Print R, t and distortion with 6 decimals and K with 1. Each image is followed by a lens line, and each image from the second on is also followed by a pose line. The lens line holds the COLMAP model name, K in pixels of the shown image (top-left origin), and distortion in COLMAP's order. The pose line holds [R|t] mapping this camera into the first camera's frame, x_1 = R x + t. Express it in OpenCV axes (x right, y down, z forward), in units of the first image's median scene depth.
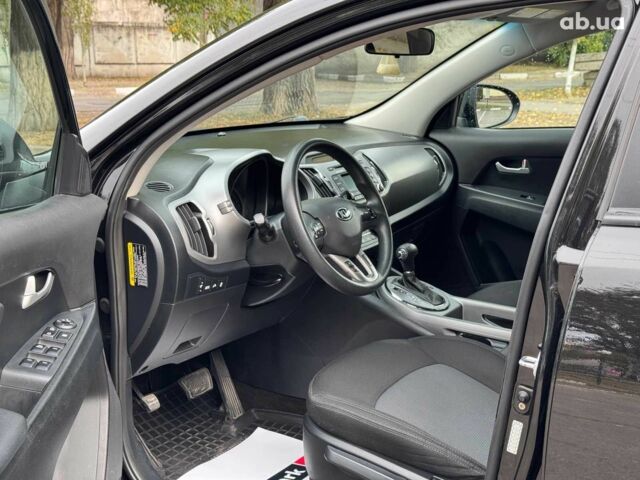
lens RADIAL K [[909.6, 0, 320.0], [0, 909.6, 240.0], [0, 0, 1]] dist [0.144816, -0.143054]
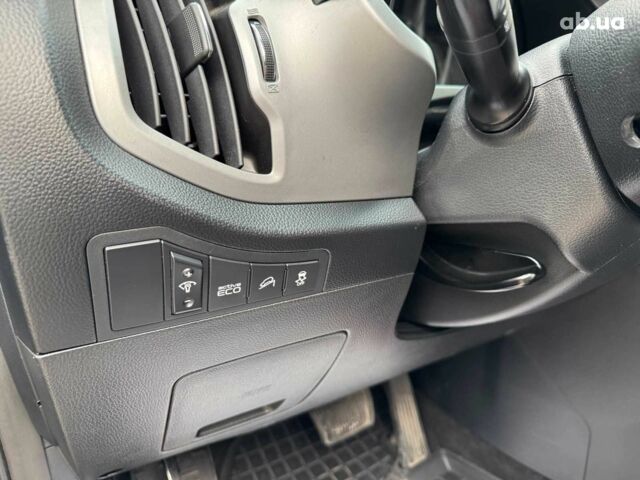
lens RADIAL K [[454.8, 0, 320.0], [0, 454.8, 240.0], [0, 0, 1]] dist [0.035739, -0.057700]
pose [[0.915673, 0.085241, -0.392782, -0.049000], [-0.059293, 0.995208, 0.077750, 0.025420], [0.397527, -0.047904, 0.916339, 0.846517]]
